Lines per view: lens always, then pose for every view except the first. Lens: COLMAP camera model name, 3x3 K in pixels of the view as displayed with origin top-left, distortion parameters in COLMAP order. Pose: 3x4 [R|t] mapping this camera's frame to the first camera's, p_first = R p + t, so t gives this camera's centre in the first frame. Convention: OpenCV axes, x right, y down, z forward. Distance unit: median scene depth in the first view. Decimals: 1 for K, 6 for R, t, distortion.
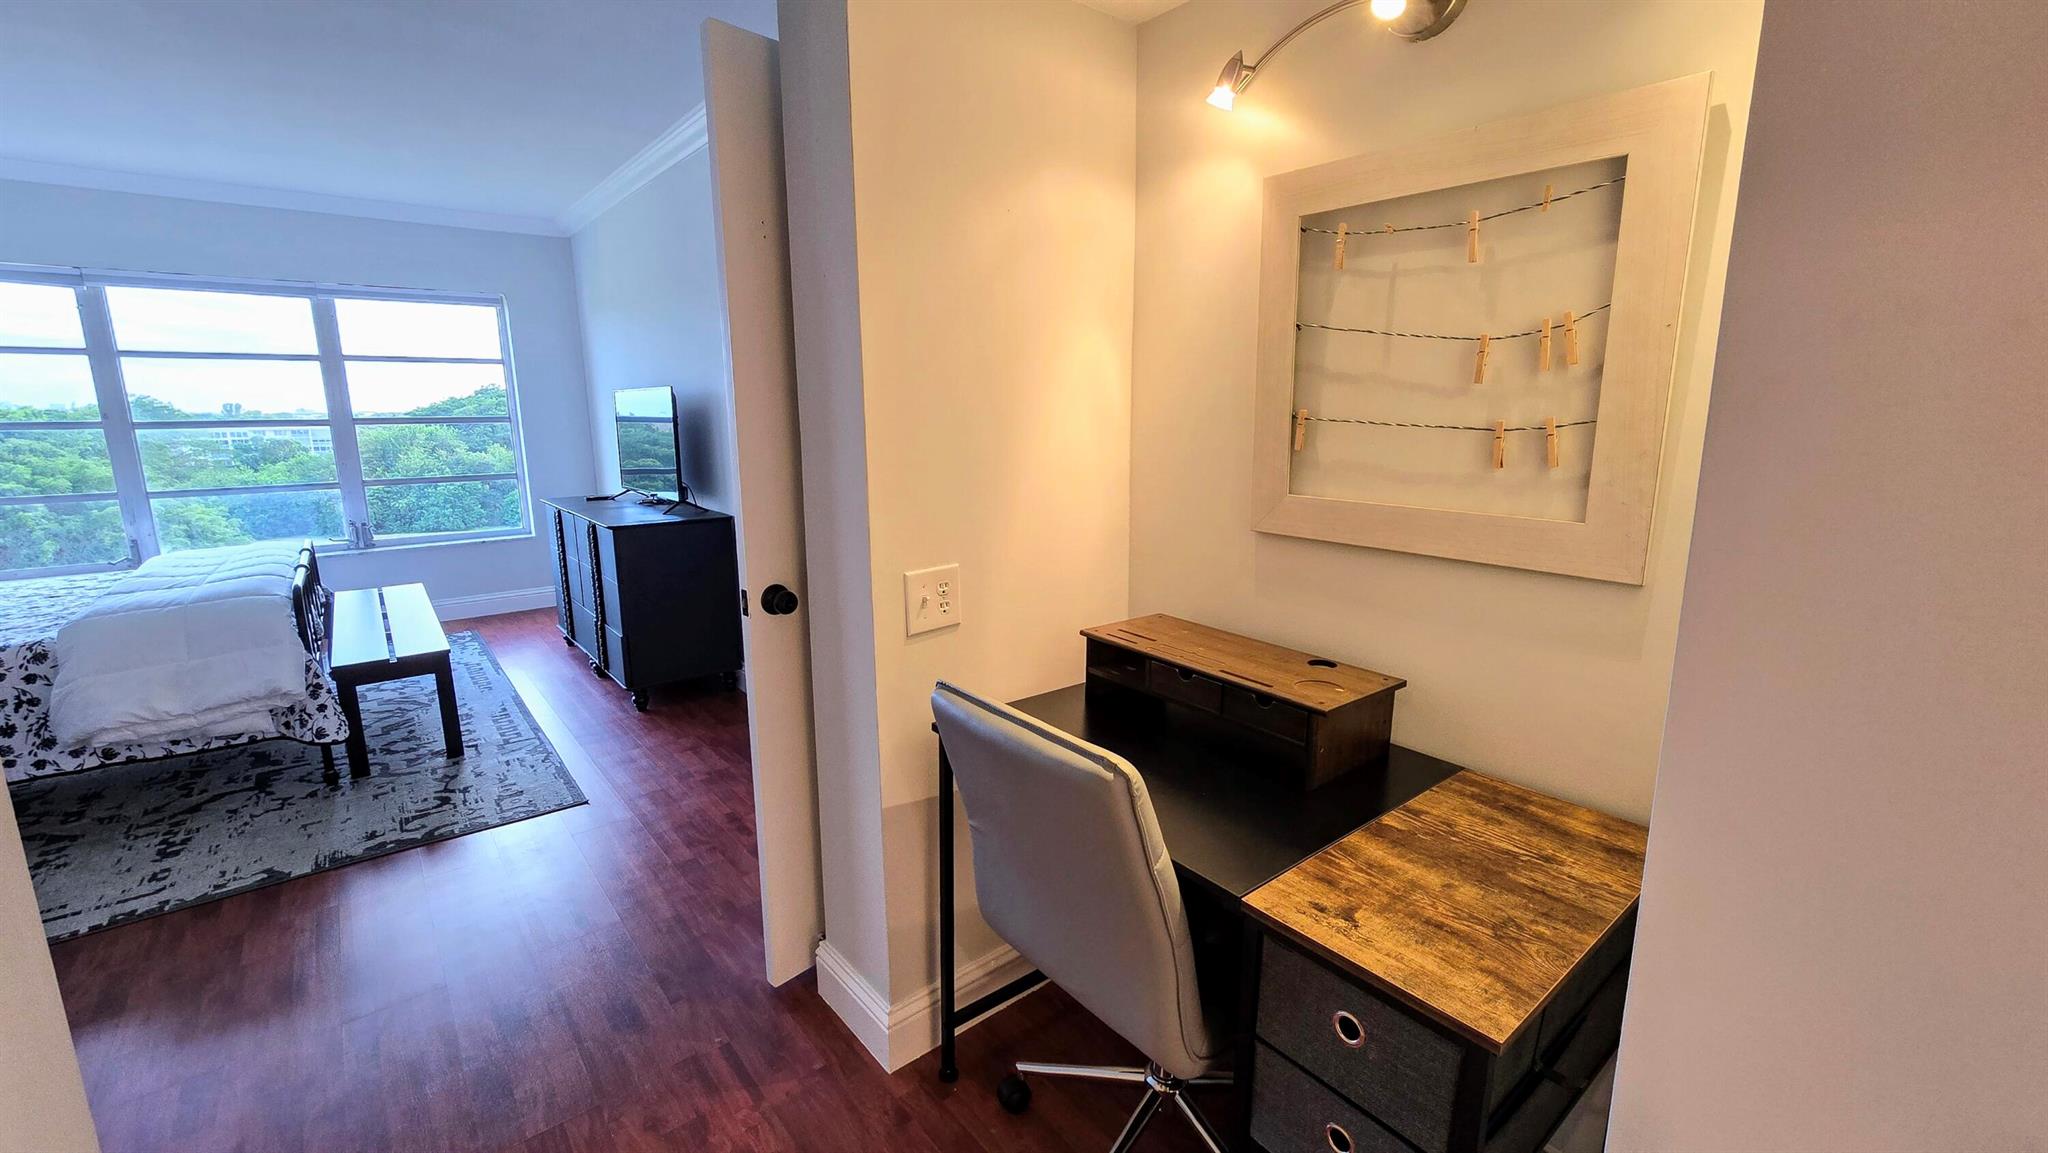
lens RADIAL K [[840.5, 0, 1025.2], [0, 840.5, 563.0], [0, 0, 1]] dist [-0.000971, 0.000214]
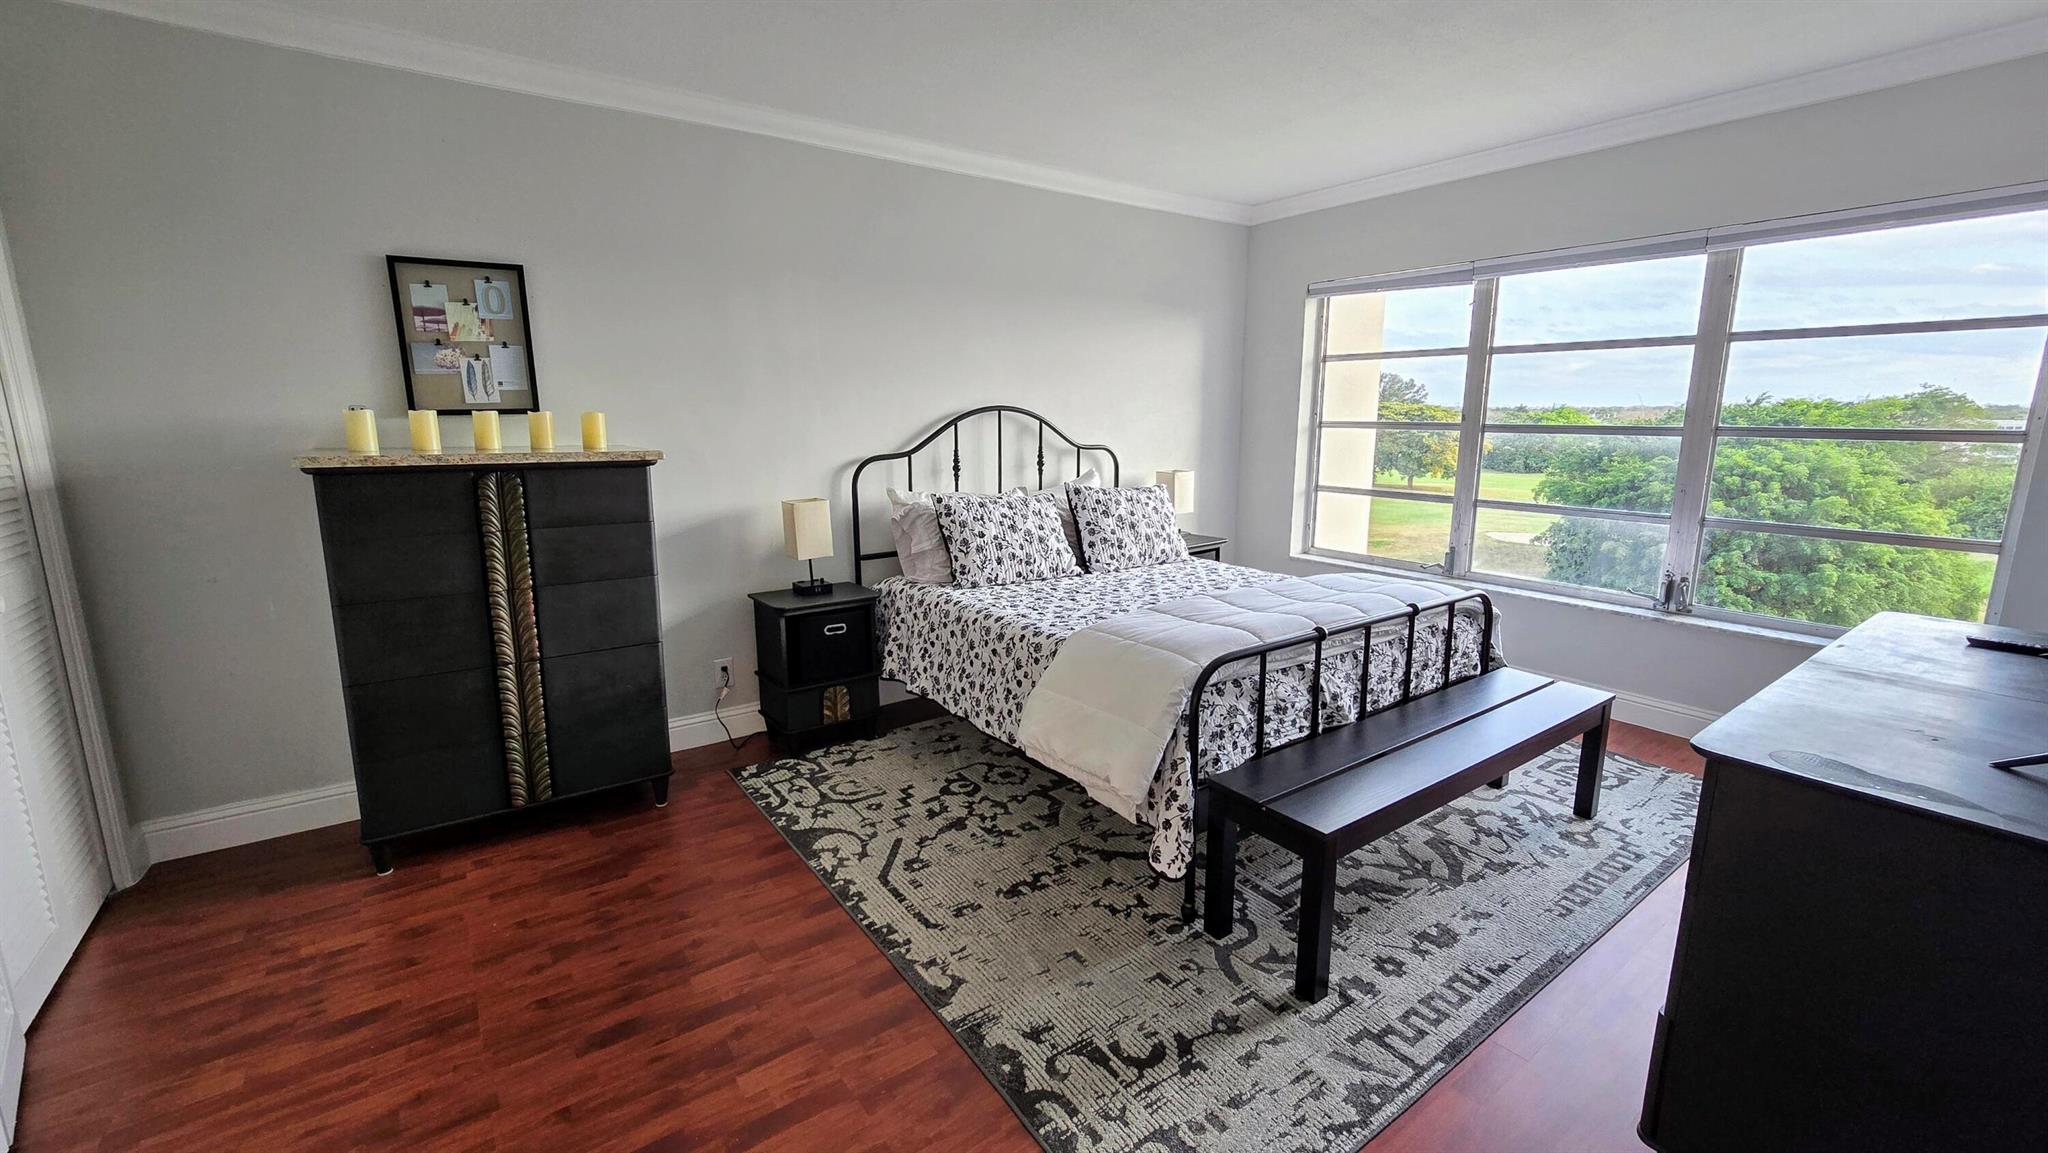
lens RADIAL K [[838.5, 0, 1030.6], [0, 838.5, 565.5], [0, 0, 1]] dist [-0.001305, -0.000697]
pose [[-0.052153, 0.195349, -0.979346, -0.155331], [-0.183394, 0.962129, 0.201681, -0.172722], [0.981655, 0.190124, -0.014352, 0.850321]]
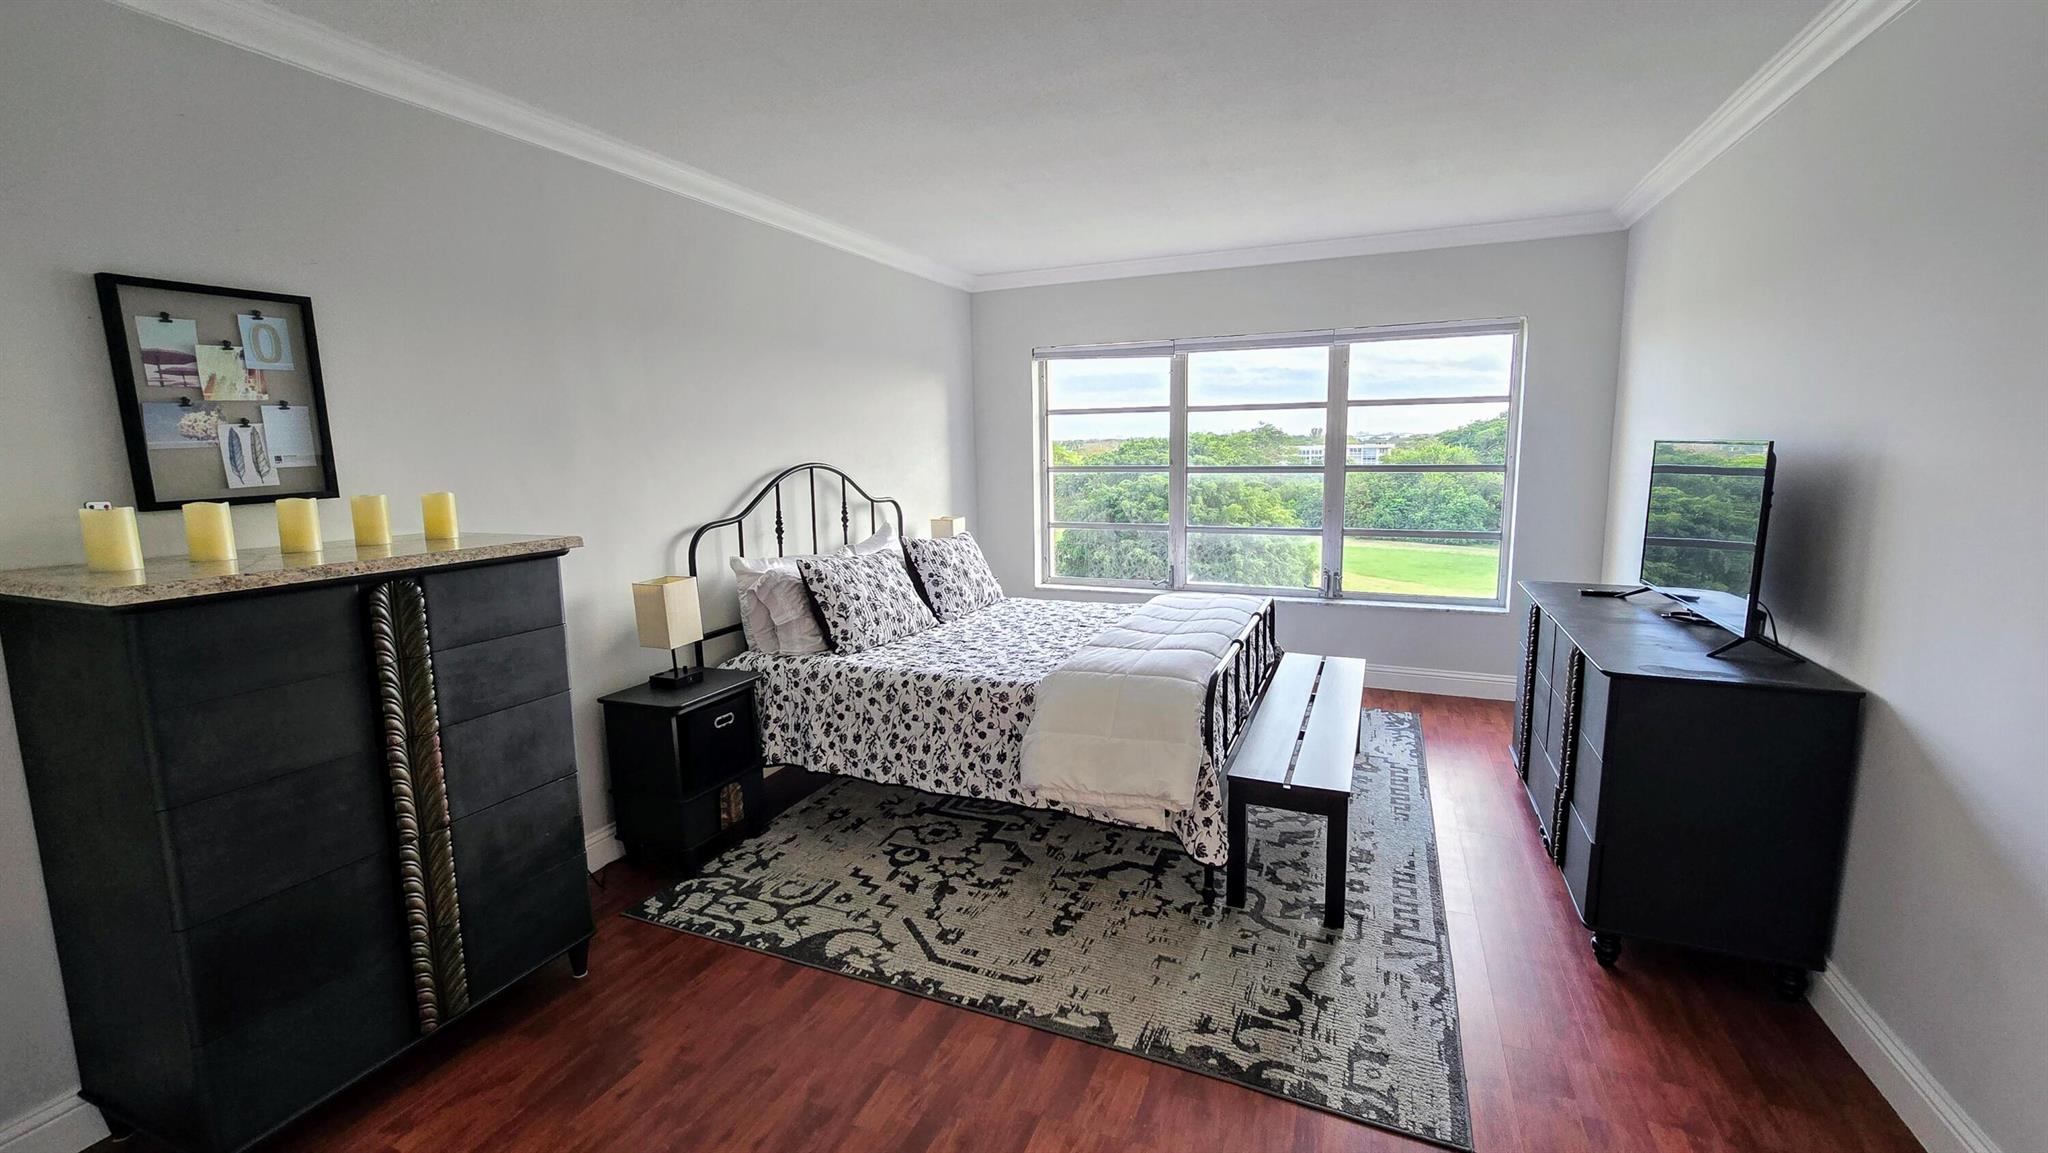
lens RADIAL K [[838.5, 0, 1030.6], [0, 838.5, 565.5], [0, 0, 1]] dist [-0.001305, -0.000697]
pose [[0.475880, 0.131225, -0.869666, -0.207658], [-0.150369, 0.986387, 0.066556, -0.118576], [0.866561, 0.099098, 0.489134, 0.393722]]
